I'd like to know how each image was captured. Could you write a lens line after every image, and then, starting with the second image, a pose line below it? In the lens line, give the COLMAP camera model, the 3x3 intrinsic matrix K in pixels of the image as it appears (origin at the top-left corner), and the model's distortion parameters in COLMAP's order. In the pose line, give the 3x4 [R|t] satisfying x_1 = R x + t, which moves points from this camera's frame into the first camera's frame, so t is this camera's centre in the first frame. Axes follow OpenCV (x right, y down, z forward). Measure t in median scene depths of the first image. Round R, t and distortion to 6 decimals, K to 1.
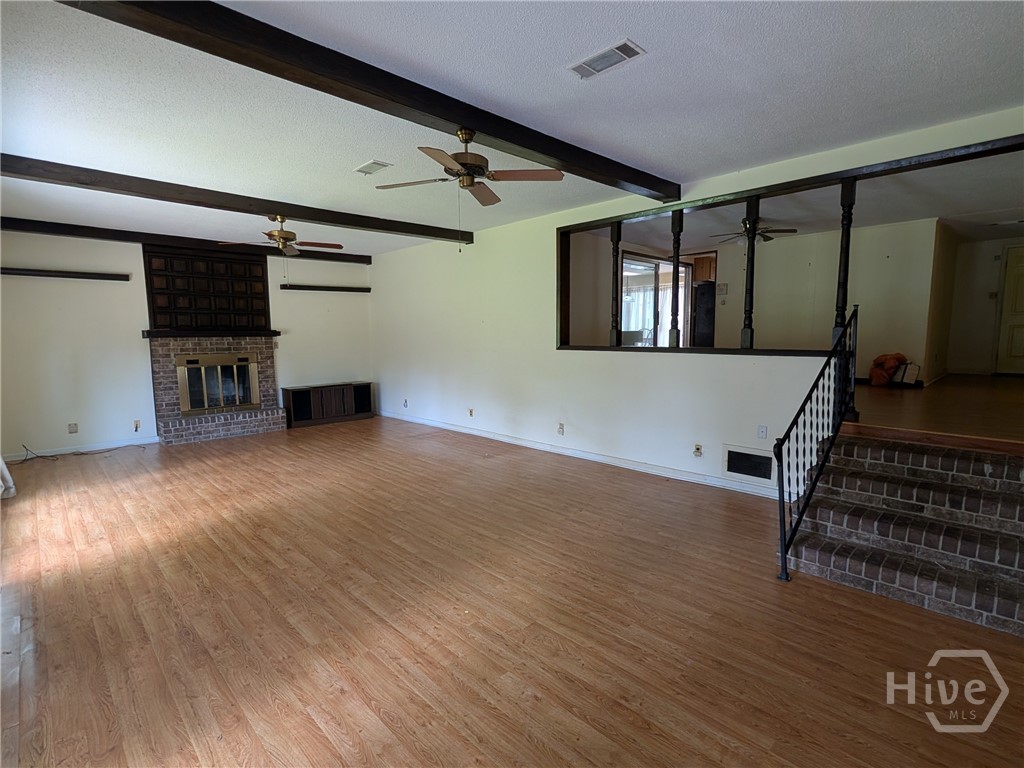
lens RADIAL K [[507.7, 0, 504.7], [0, 507.7, 380.6], [0, 0, 1]] dist [0.016022, -0.000119]
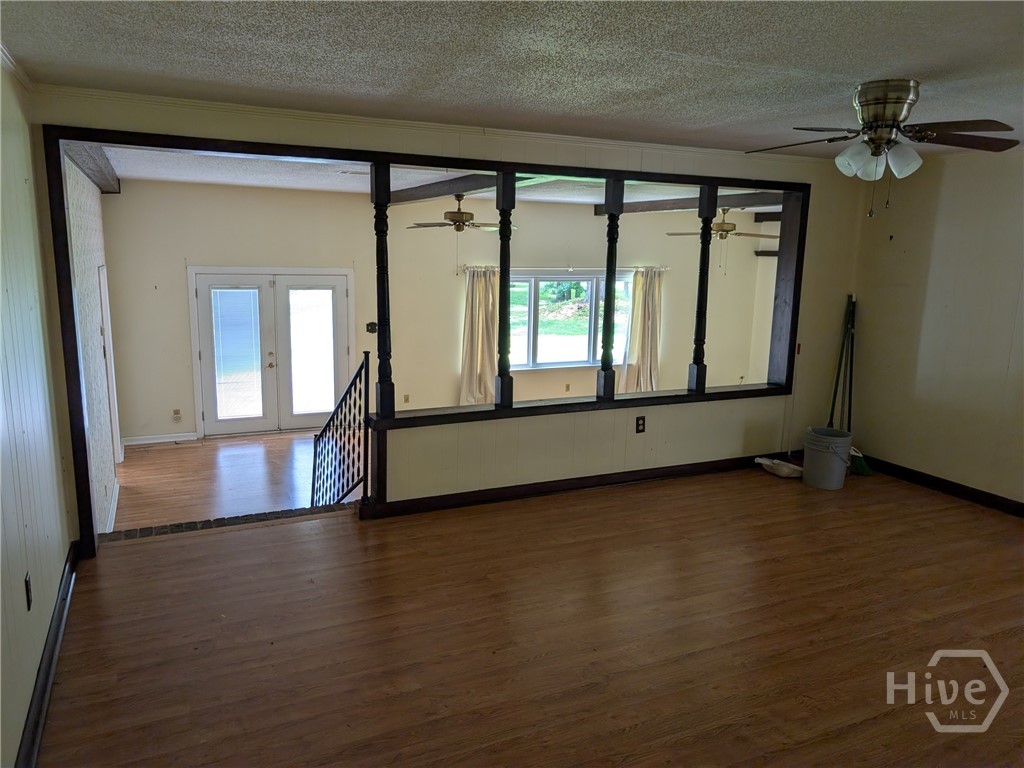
lens RADIAL K [[742.9, 0, 512.0], [0, 742.9, 384.0], [0, 0, 1]] dist [0.033387, -0.002613]
pose [[-0.318113, 0.170133, -0.932662, 0.877233], [-0.107495, 0.970949, 0.213781, -0.191710], [0.941939, 0.168263, -0.290584, 0.826783]]
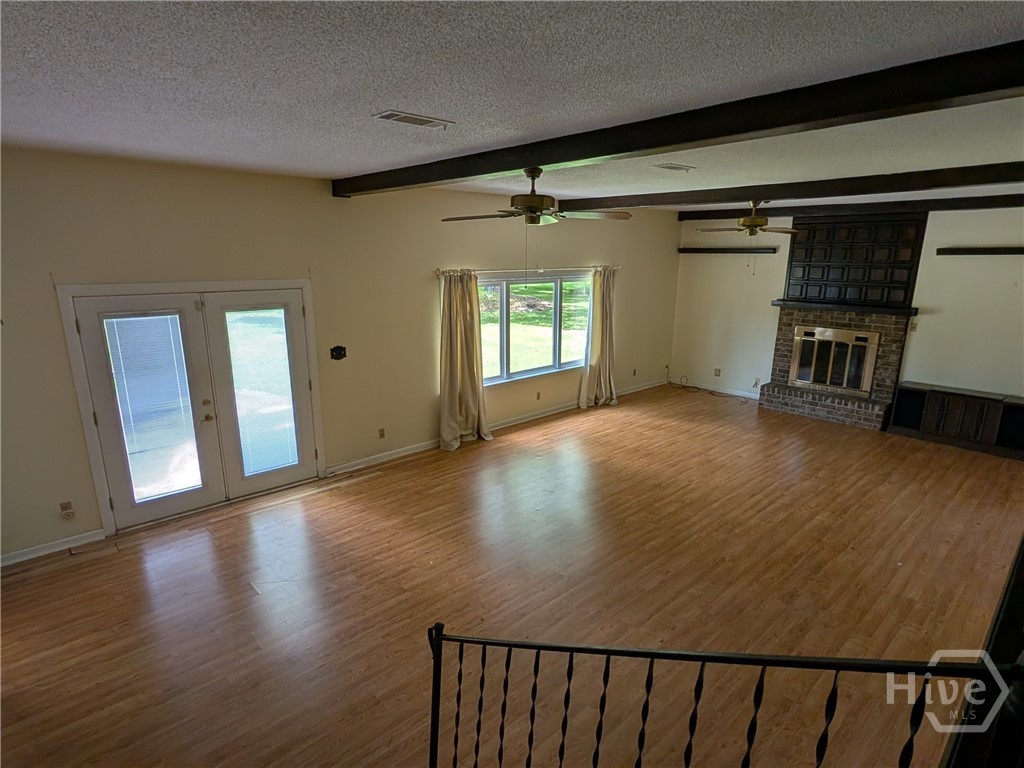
lens RADIAL K [[551.6, 0, 512.8], [0, 551.6, 388.4], [0, 0, 1]] dist [-0.000738, 0.000679]
pose [[-0.010871, 0.248966, -0.968451, 0.474787], [-0.098434, 0.963538, 0.248808, -0.149650], [0.995084, 0.098034, 0.014033, 0.436870]]
